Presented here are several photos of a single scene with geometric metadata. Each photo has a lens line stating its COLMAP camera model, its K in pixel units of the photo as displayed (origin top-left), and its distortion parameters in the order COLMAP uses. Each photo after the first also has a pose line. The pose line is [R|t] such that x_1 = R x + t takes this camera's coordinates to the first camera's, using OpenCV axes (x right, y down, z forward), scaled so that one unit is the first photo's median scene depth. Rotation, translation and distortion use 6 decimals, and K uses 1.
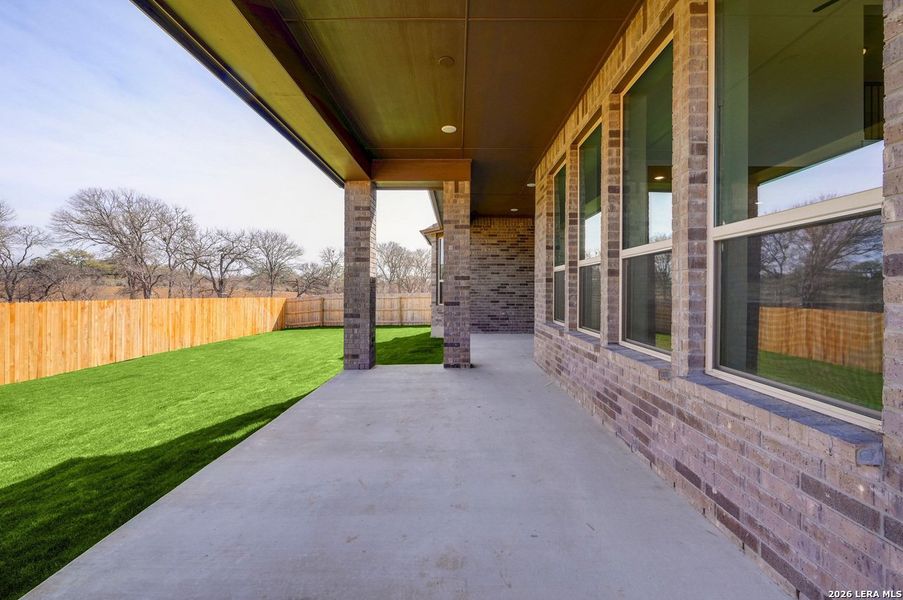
lens RADIAL K [[359.7, 0, 452.6], [0, 359.7, 293.8], [0, 0, 1]] dist [0.001997, 0.000178]
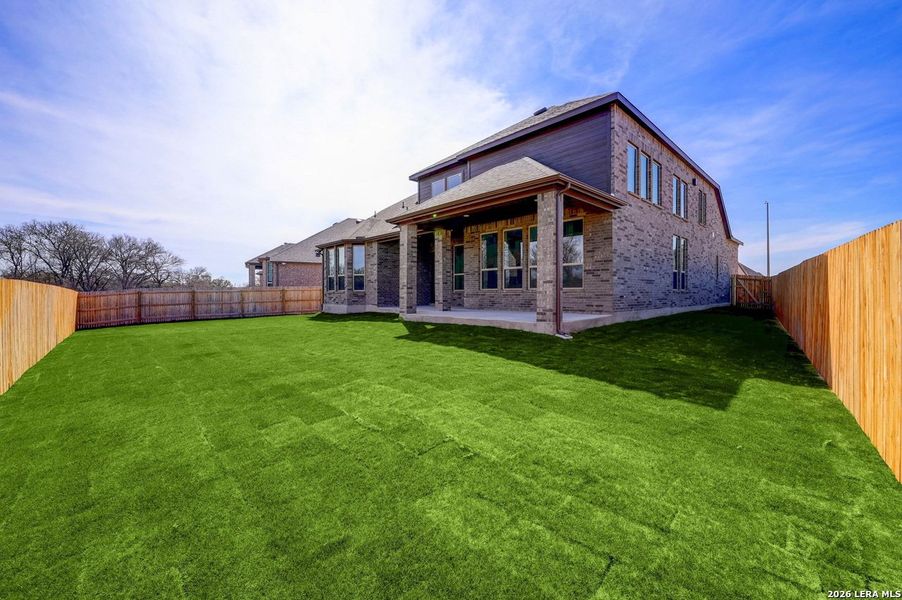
lens RADIAL K [[359.3, 0, 450.4], [0, 359.3, 296.3], [0, 0, 1]] dist [0.001997, 0.000178]
pose [[0.717149, -0.014708, 0.696764, -0.457840], [0.013254, 0.999884, 0.007465, 0.027672], [-0.696793, 0.003882, 0.717261, -0.200707]]
